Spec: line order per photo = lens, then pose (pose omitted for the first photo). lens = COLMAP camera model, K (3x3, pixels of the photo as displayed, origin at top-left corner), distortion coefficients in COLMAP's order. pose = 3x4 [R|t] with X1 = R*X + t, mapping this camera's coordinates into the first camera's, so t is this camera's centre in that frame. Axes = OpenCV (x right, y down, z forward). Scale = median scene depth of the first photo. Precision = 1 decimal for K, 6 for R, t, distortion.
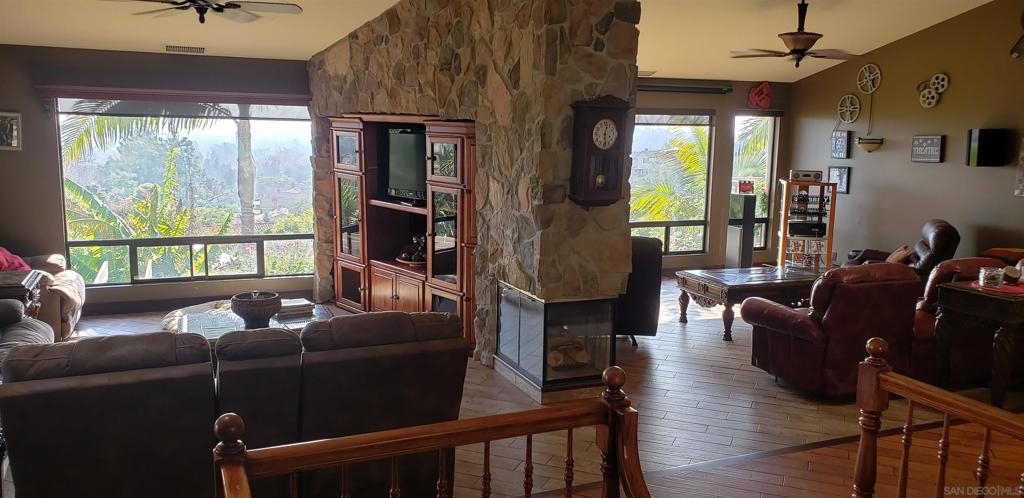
lens RADIAL K [[794.7, 0, 509.2], [0, 794.7, 264.6], [0, 0, 1]] dist [0.086691, -0.097306]
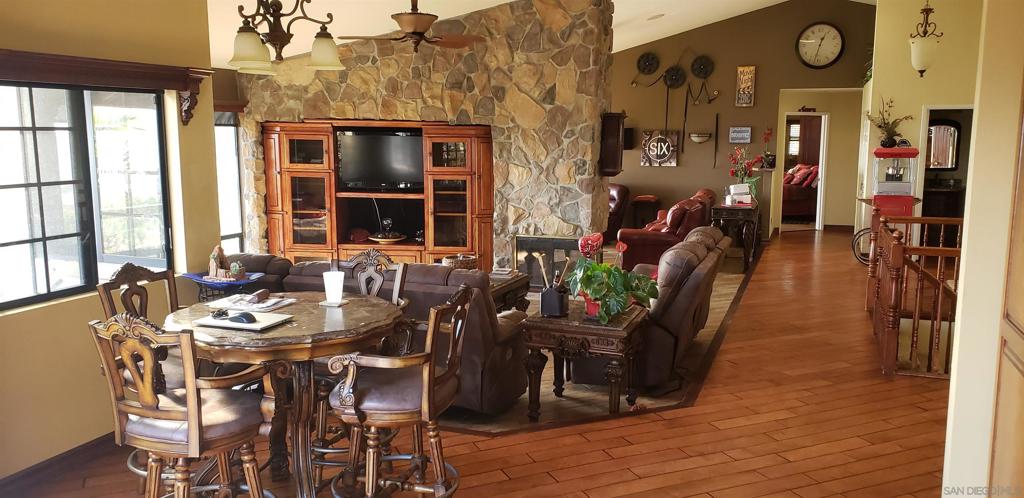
lens RADIAL K [[794.7, 0, 518.3], [0, 794.7, 250.3], [0, 0, 1]] dist [0.086691, -0.097306]
pose [[0.694304, -0.122048, 0.709257, -0.930309], [0.131594, 0.990430, 0.041611, -0.013524], [-0.707548, 0.064443, 0.703720, -0.004709]]
